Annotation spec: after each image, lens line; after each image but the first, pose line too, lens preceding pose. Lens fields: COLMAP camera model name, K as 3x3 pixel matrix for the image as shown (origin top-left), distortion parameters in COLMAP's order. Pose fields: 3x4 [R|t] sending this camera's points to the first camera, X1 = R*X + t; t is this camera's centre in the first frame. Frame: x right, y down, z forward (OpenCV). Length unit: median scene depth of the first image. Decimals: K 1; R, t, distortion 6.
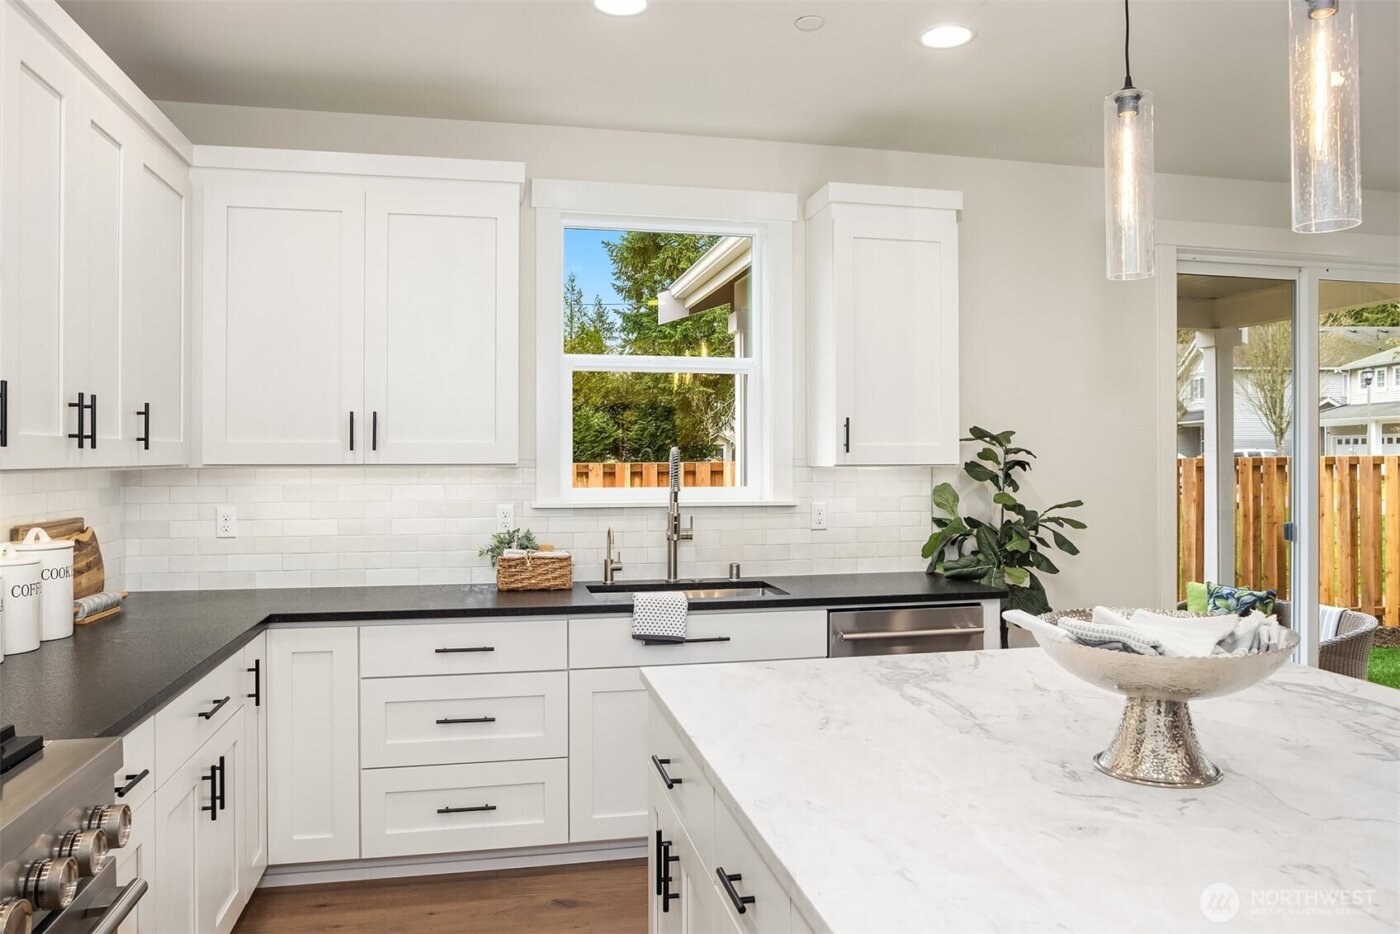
lens RADIAL K [[989.9, 0, 694.8], [0, 989.9, 460.4], [0, 0, 1]] dist [-0.028849, 0.002151]
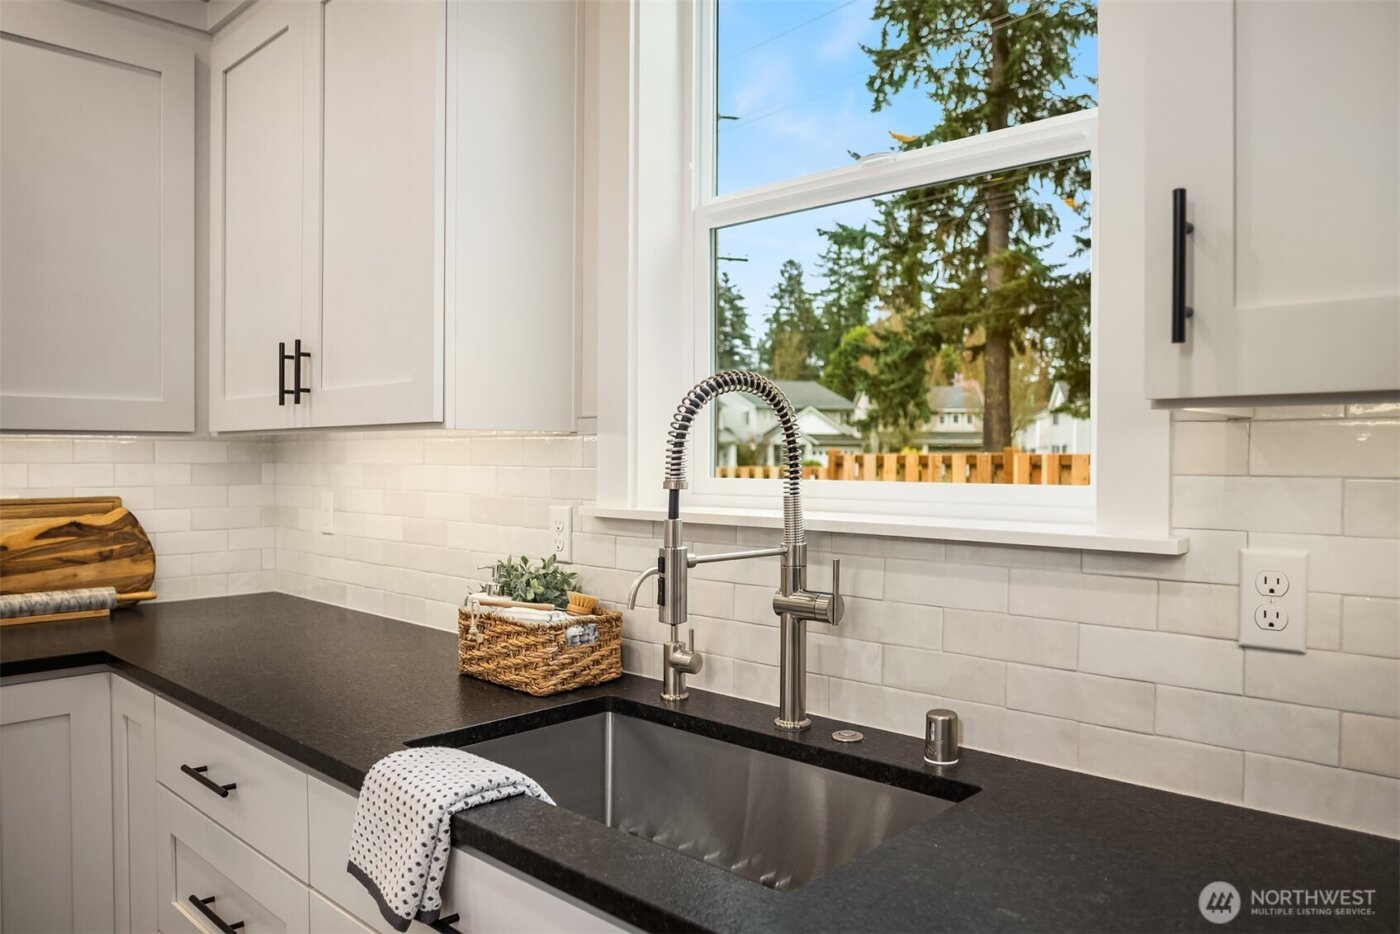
lens RADIAL K [[989.9, 0, 704.7], [0, 989.9, 467.9], [0, 0, 1]] dist [-0.028849, 0.002151]
pose [[0.580182, 0.013078, -0.814382, 0.268022], [-0.003180, 0.999900, 0.013792, 0.017042], [0.814481, -0.005412, 0.580165, 0.748662]]
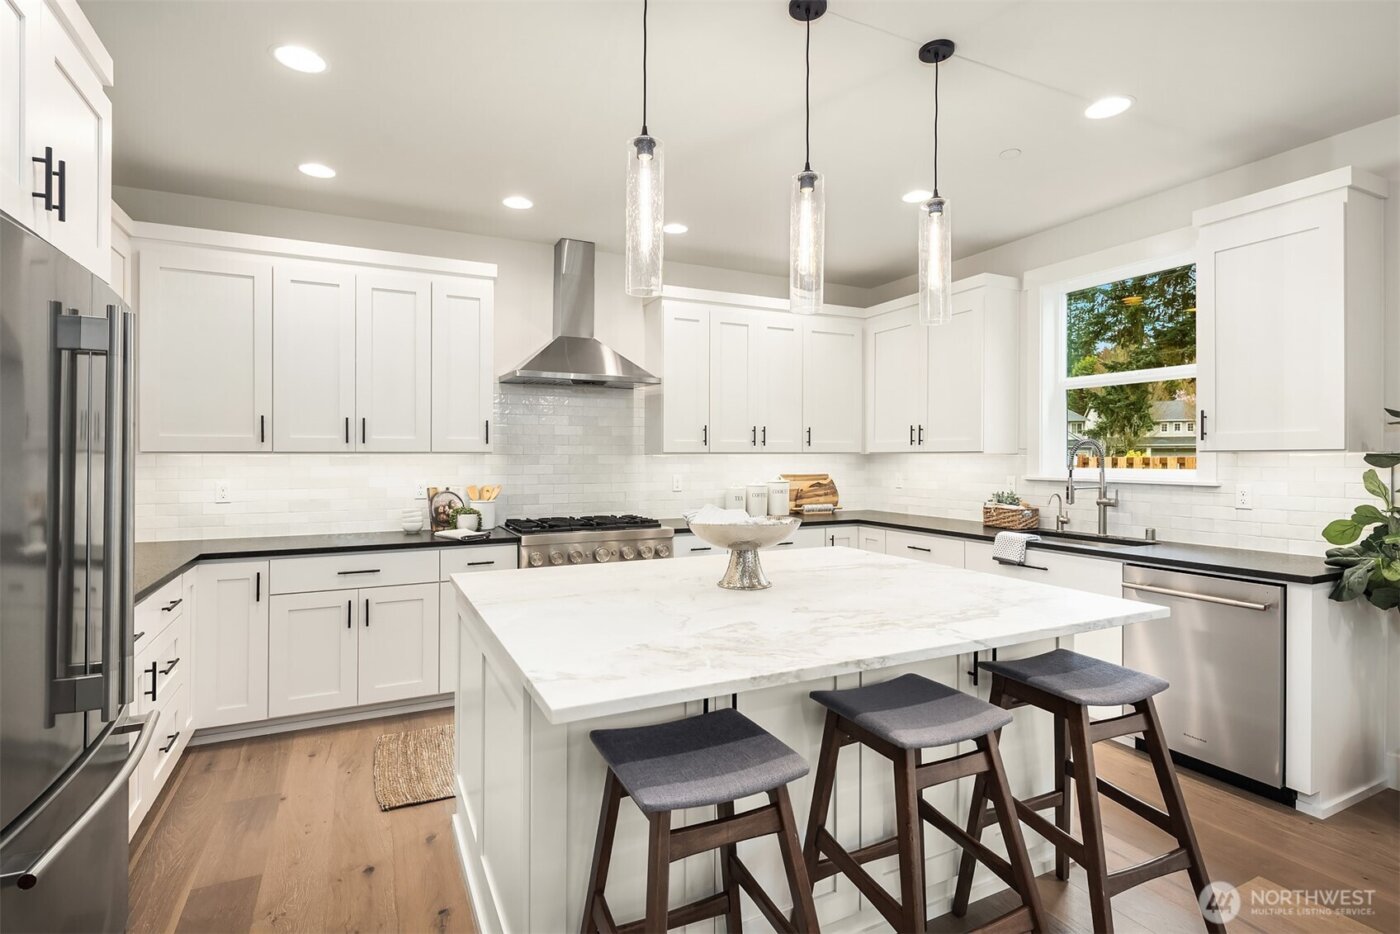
lens RADIAL K [[692.0, 0, 697.0], [0, 692.0, 456.3], [0, 0, 1]] dist [0.004864, 0.000322]
pose [[0.258224, 0.001483, -0.966084, 0.768653], [-0.000559, 0.999999, 0.001386, 0.009400], [0.966085, 0.000182, 0.258225, 0.198395]]
